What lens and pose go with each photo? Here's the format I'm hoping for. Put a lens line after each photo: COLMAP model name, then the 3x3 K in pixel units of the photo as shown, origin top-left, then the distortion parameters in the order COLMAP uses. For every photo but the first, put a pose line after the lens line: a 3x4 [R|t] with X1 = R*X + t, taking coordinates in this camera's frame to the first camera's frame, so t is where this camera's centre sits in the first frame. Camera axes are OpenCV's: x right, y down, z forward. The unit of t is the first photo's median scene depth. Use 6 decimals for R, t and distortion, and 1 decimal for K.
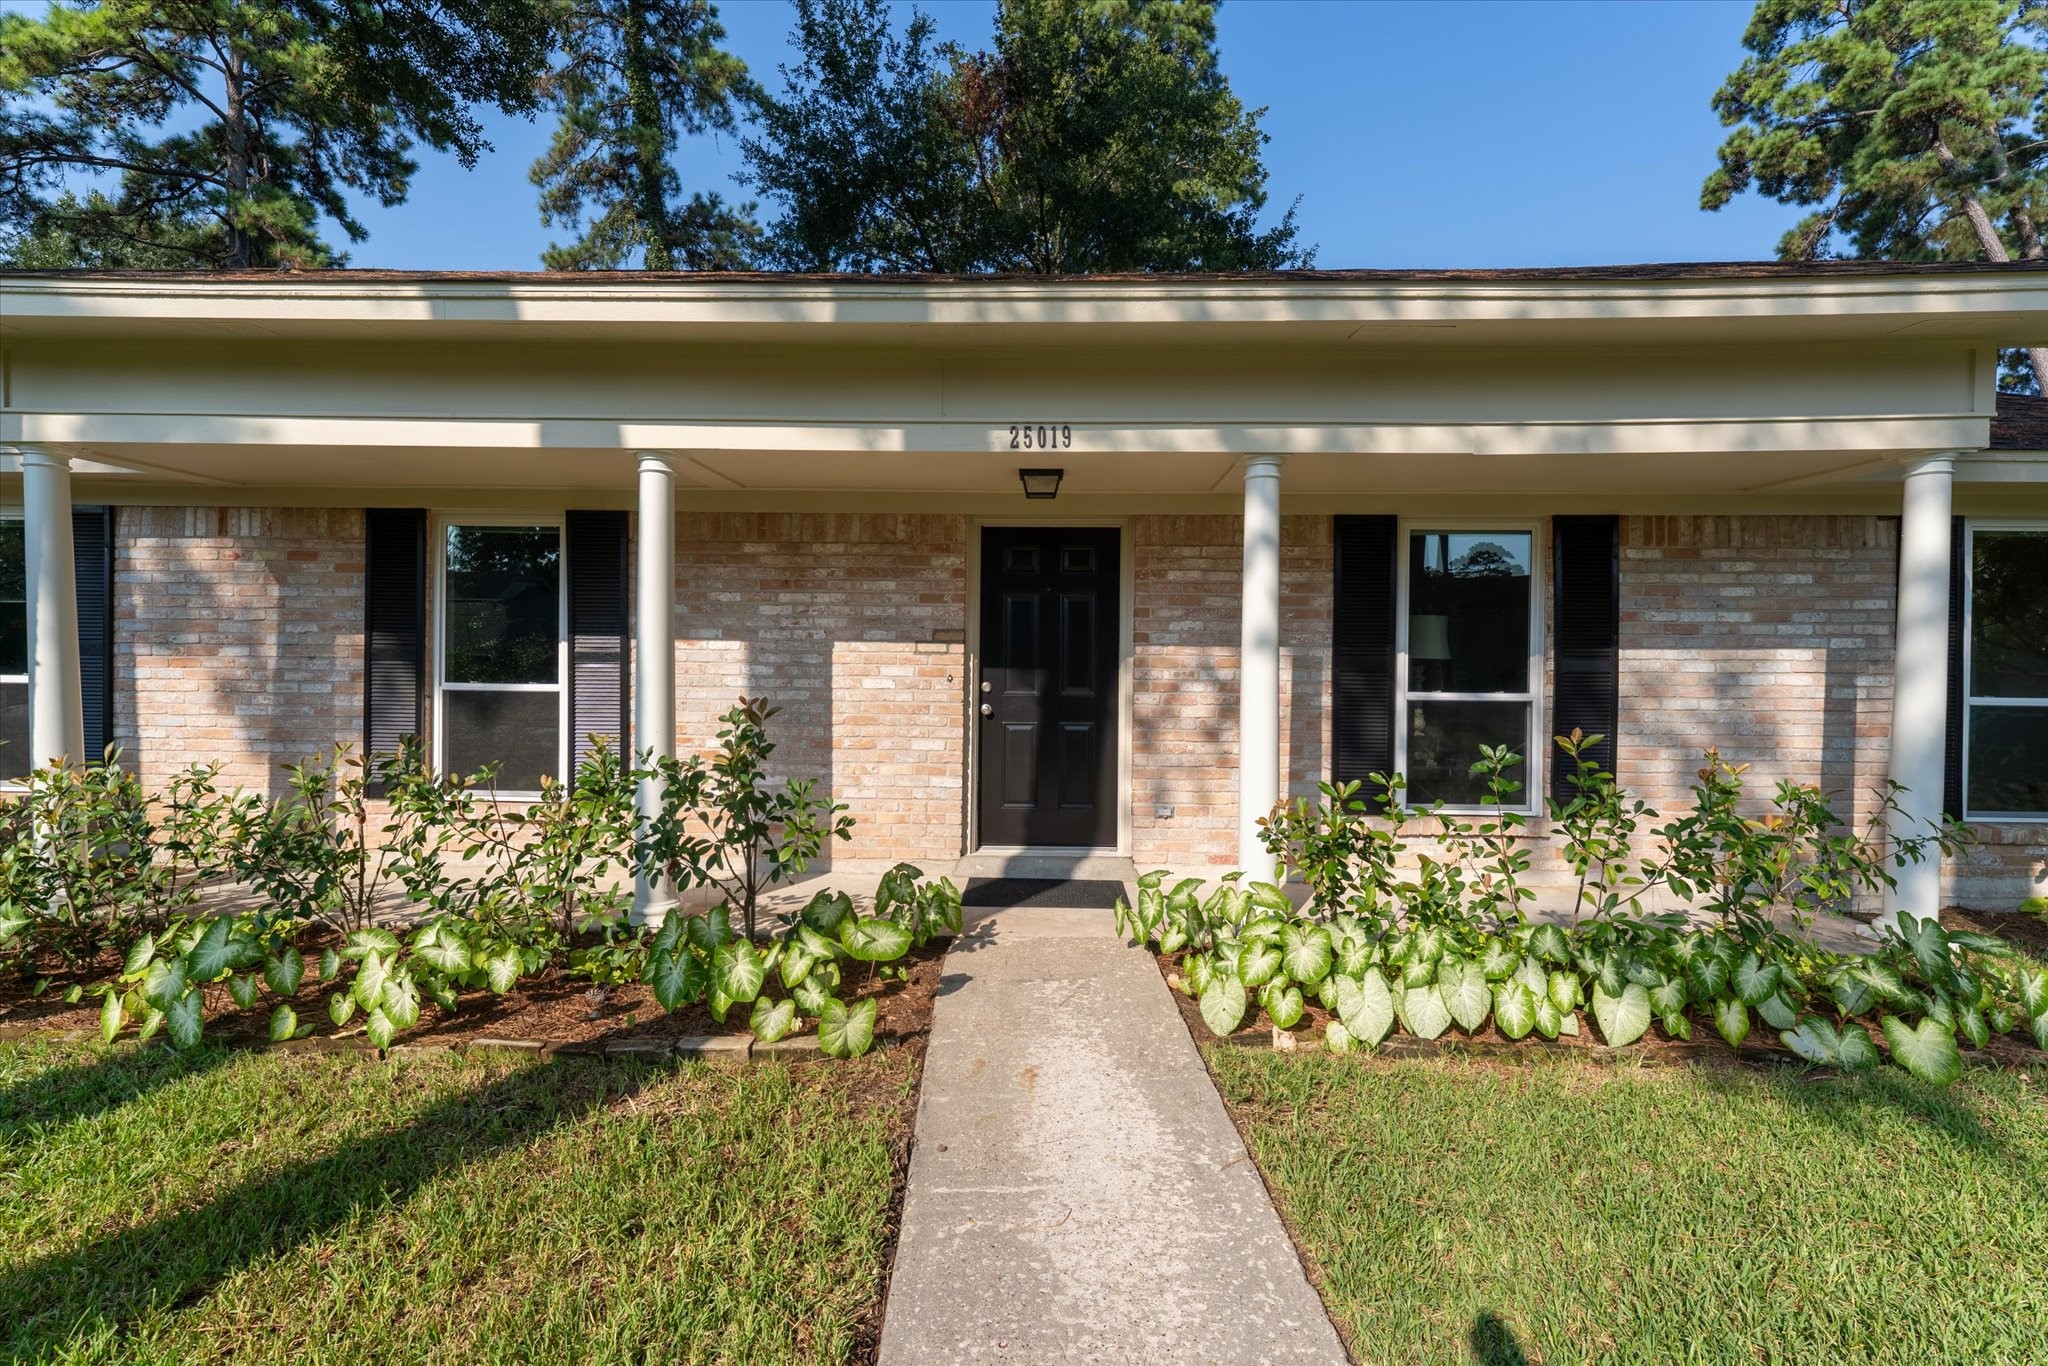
lens RADIAL K [[935.1, 0, 1025.9], [0, 935.1, 675.3], [0, 0, 1]] dist [0.003307, -0.000642]
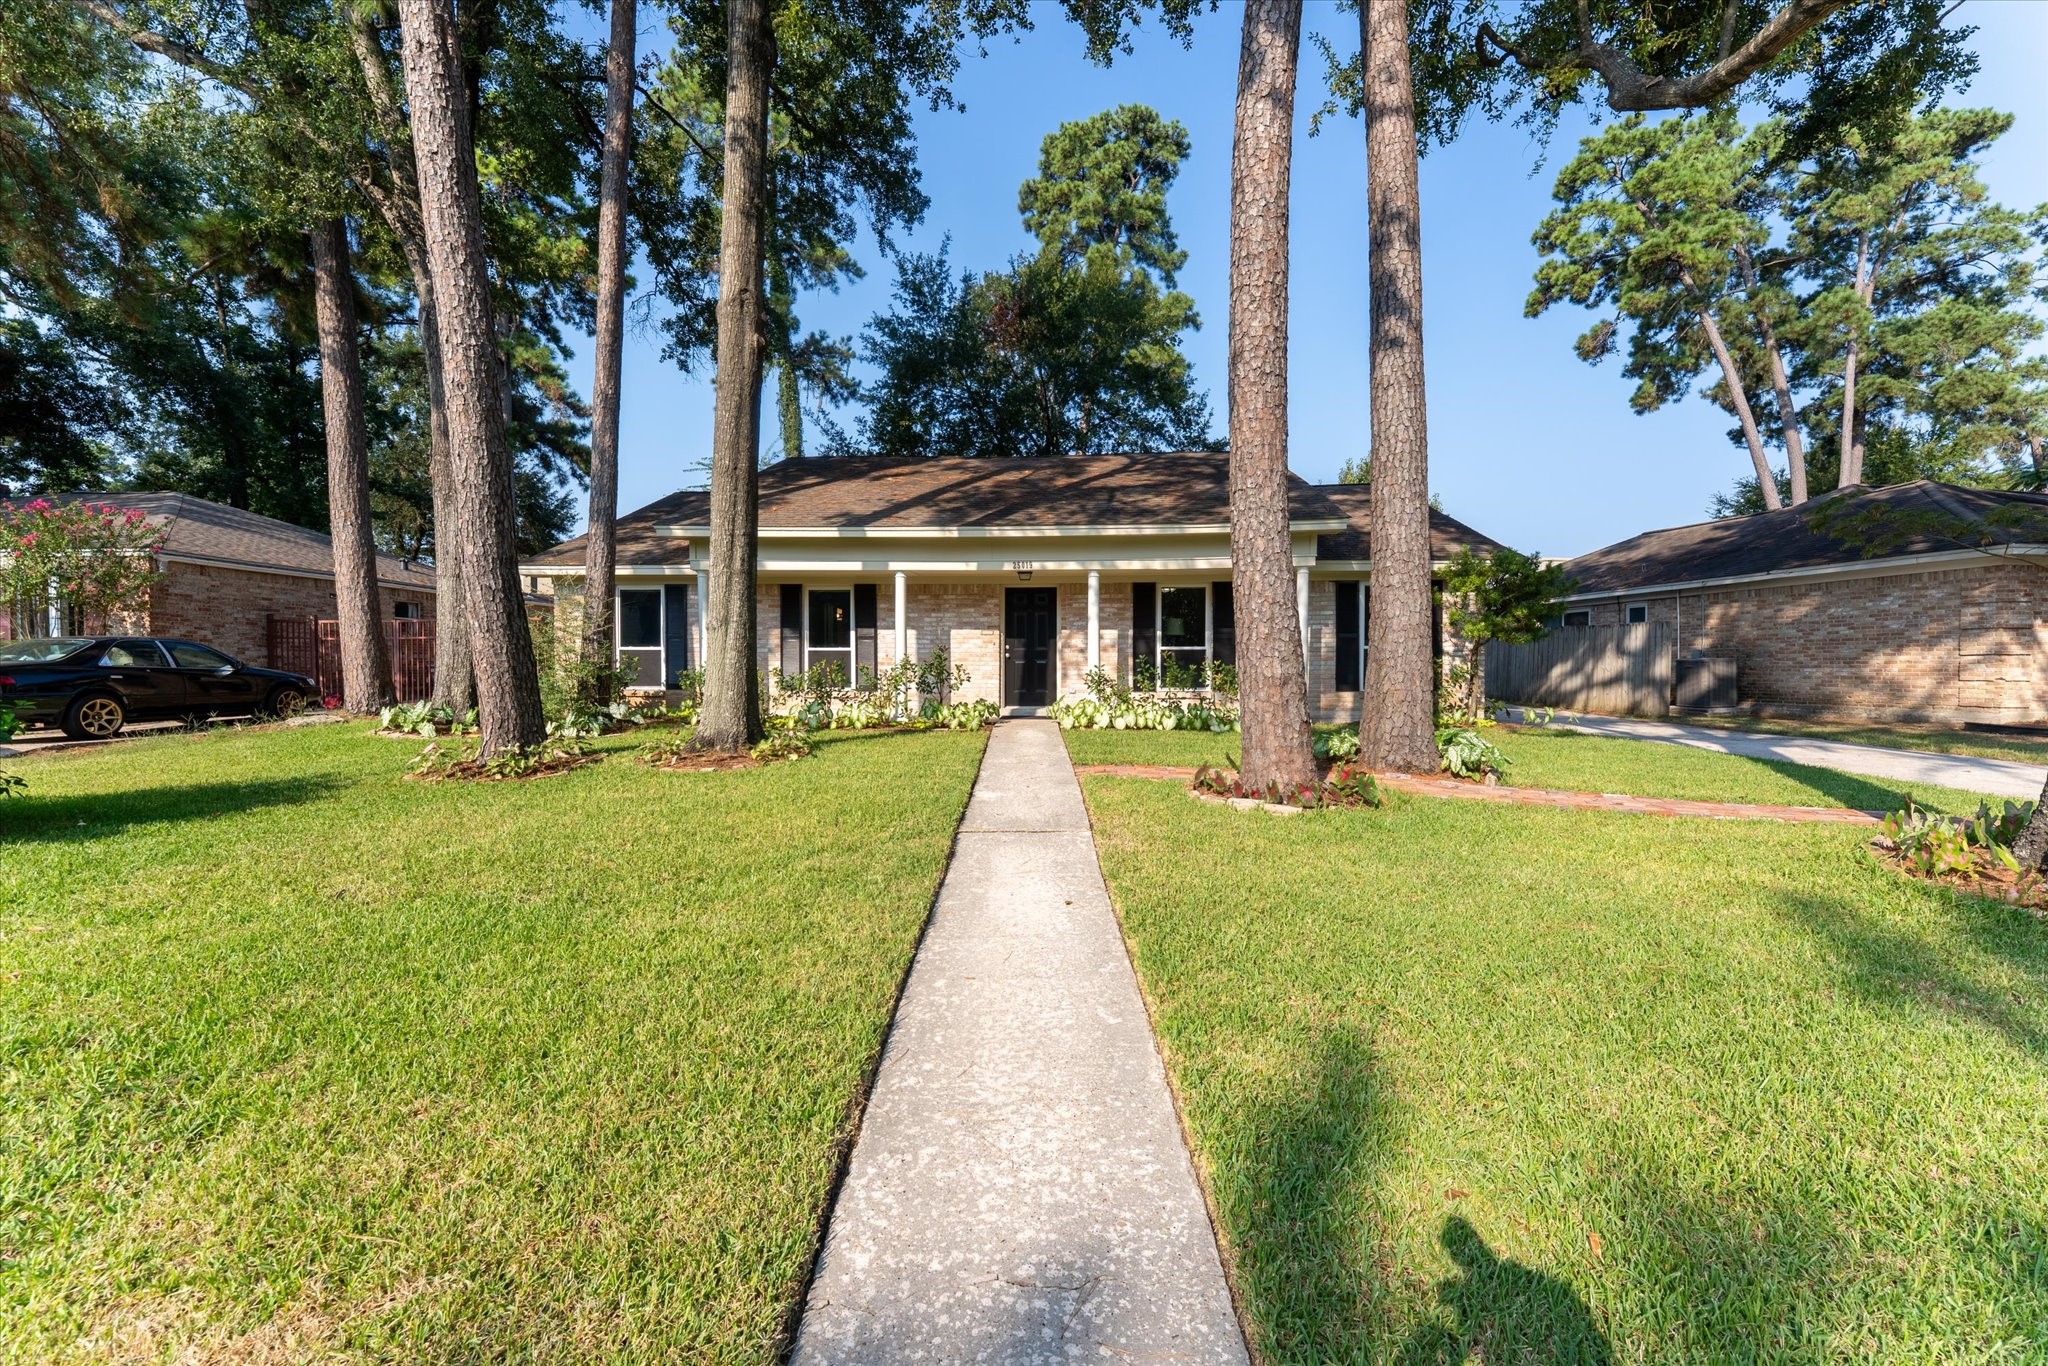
lens RADIAL K [[820.7, 0, 1028.8], [0, 820.7, 679.5], [0, 0, 1]] dist [0.001158, -0.001651]
pose [[0.999615, -0.010500, -0.025685, 0.016737], [0.010875, 0.999836, 0.014494, 0.015369], [0.025529, -0.014767, 0.999565, -0.288083]]
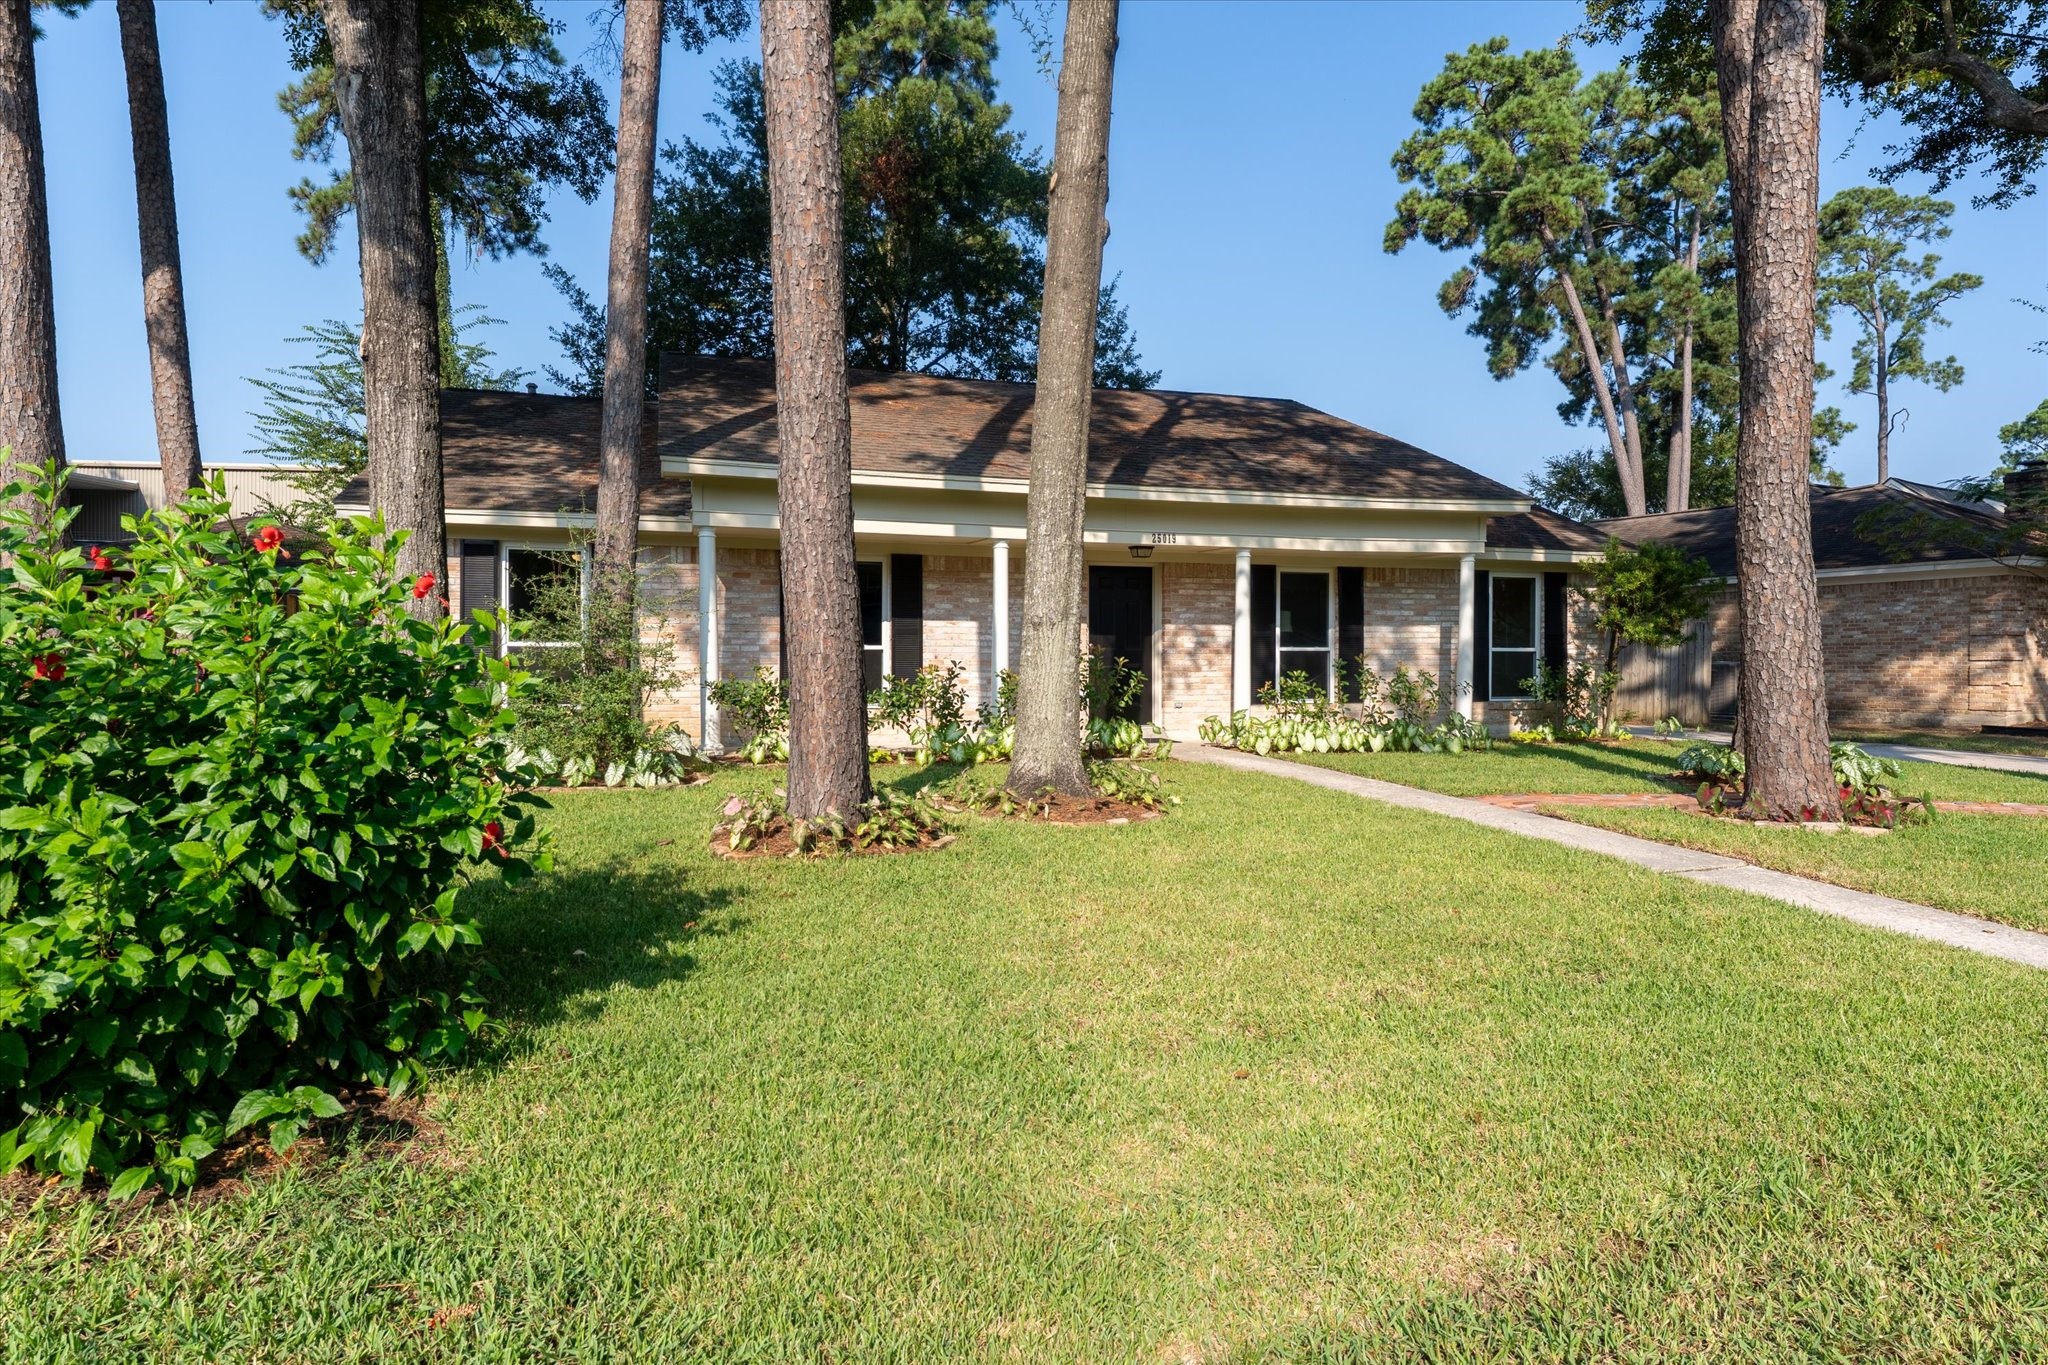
lens RADIAL K [[1169.2, 0, 1033.4], [0, 1169.2, 678.0], [0, 0, 1]] dist [0.000215, -0.000085]
pose [[0.944603, -0.013106, 0.327953, -0.205914], [0.009655, 0.999880, 0.012149, 0.010281], [-0.328073, -0.008310, 0.944616, -0.275984]]
